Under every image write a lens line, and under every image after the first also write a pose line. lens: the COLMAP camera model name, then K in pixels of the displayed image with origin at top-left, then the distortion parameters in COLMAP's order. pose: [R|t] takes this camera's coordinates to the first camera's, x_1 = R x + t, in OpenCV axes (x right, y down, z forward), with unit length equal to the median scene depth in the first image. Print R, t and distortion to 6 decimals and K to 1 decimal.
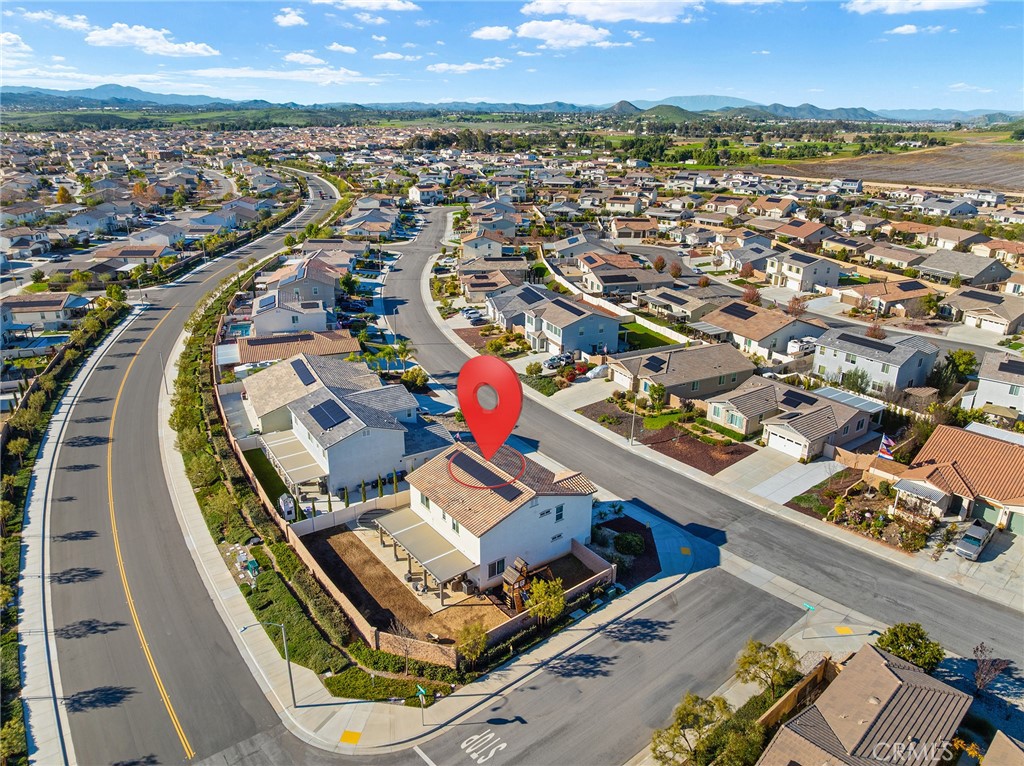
lens RADIAL K [[723.9, 0, 515.9], [0, 723.9, 375.2], [0, 0, 1]] dist [-0.044234, 0.014929]
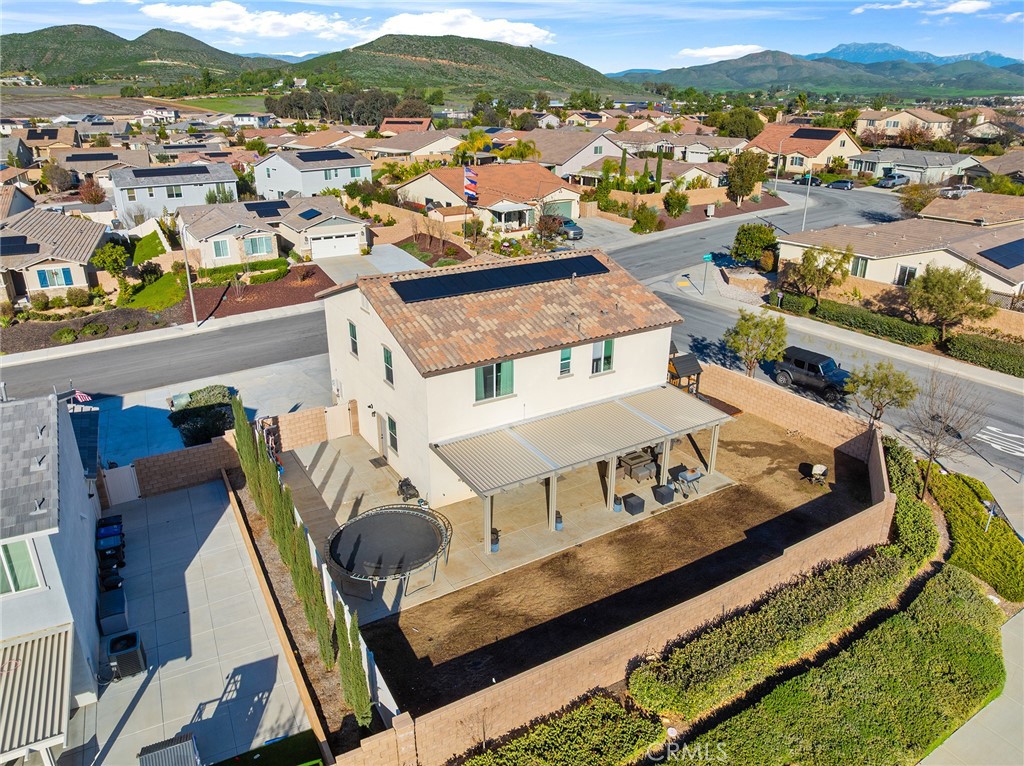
lens RADIAL K [[723.9, 0, 514.0], [0, 723.9, 378.3], [0, 0, 1]] dist [-0.044234, 0.014929]
pose [[0.086187, -0.379486, 0.921174, -0.515777], [0.338713, 0.880700, 0.331121, 0.040179], [-0.936934, 0.283475, 0.204442, 0.926696]]
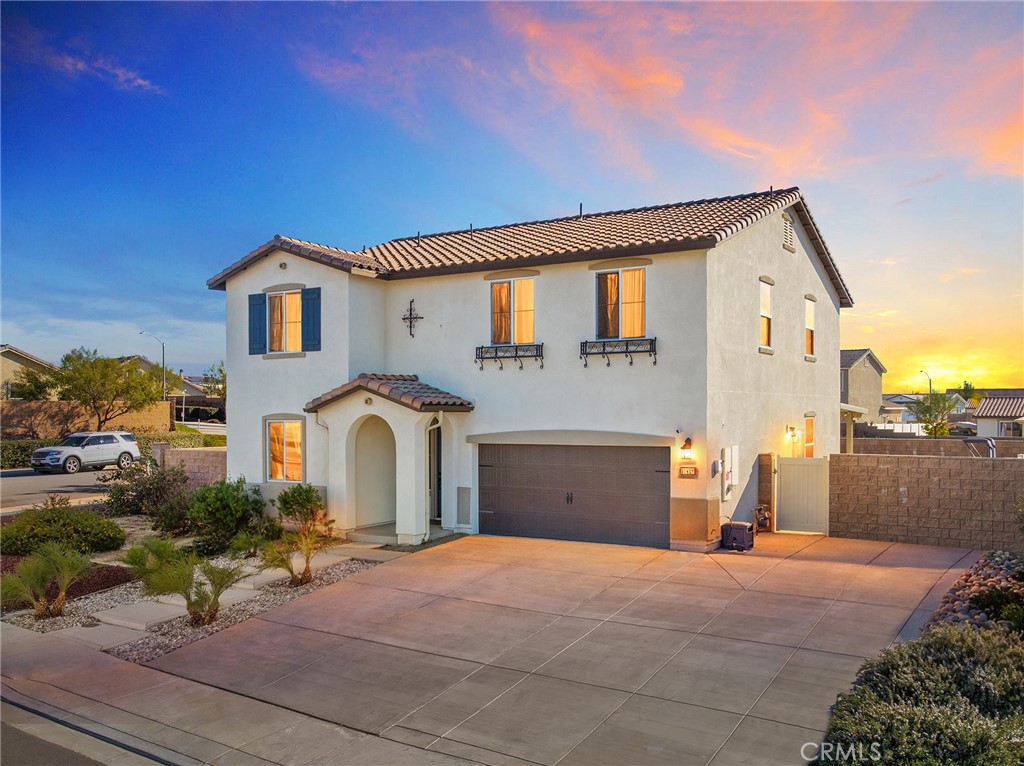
lens RADIAL K [[948.2, 0, 497.3], [0, 948.2, 432.6], [0, 0, 1]] dist [-0.037950, 0.000000]
pose [[-0.934457, -0.004090, -0.356052, 0.141042], [-0.132930, 0.931648, 0.338173, 0.079917], [0.330332, 0.363338, -0.871129, 1.390789]]
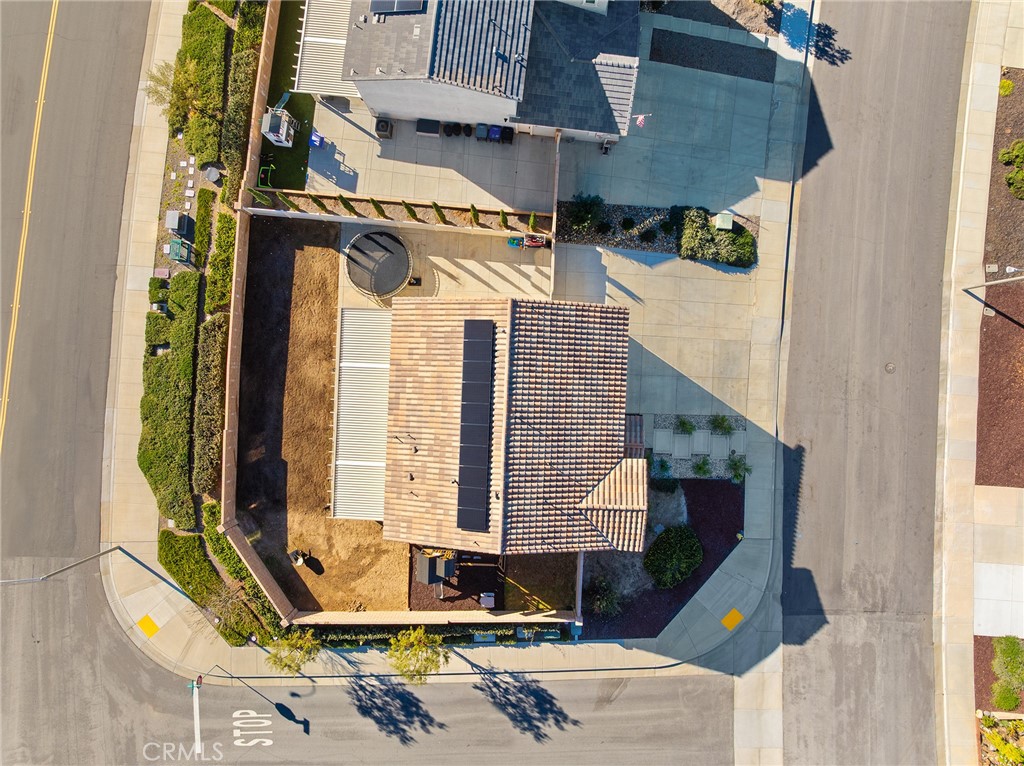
lens RADIAL K [[723.9, 0, 518.4], [0, 723.9, 386.0], [0, 0, 1]] dist [-0.044234, 0.014929]
pose [[0.774806, 0.632174, -0.005691, -0.038421], [-0.207611, 0.262935, 0.942212, -0.386902], [0.597138, -0.728849, 0.334970, 0.869089]]
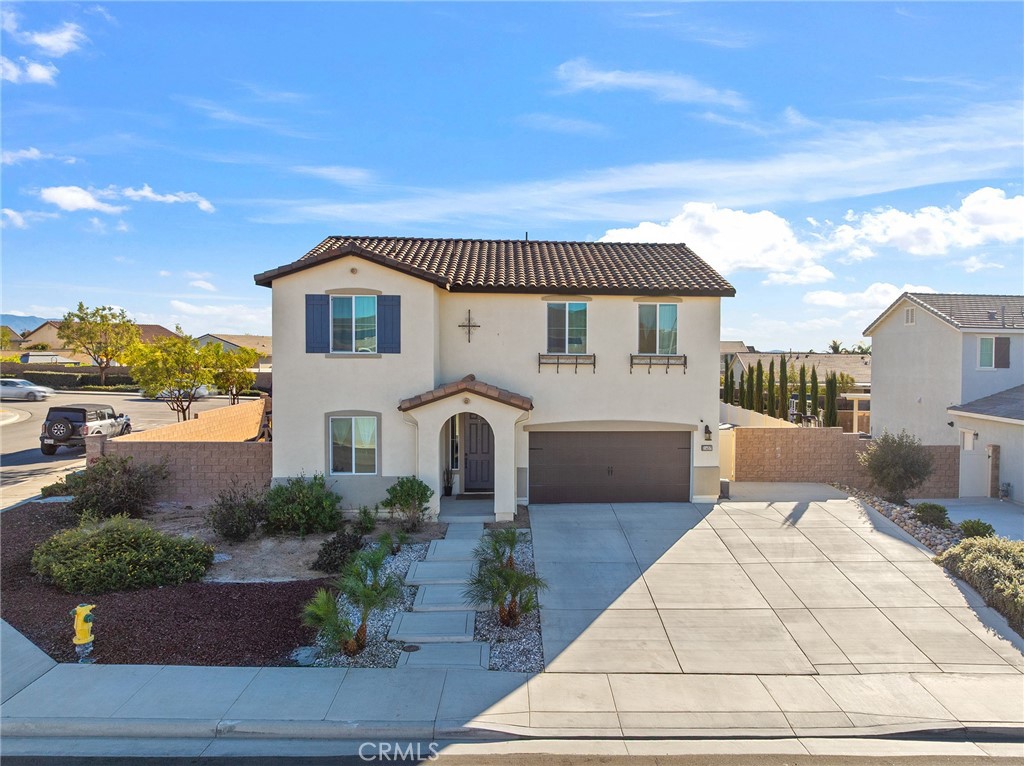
lens RADIAL K [[758.1, 0, 590.0], [0, 758.1, 375.2], [0, 0, 1]] dist [-0.030055, -0.005471]
pose [[-0.506582, 0.004717, -0.862179, 0.294444], [-0.315060, 0.929817, 0.190204, 0.102988], [0.802566, 0.367992, -0.469542, 1.269640]]
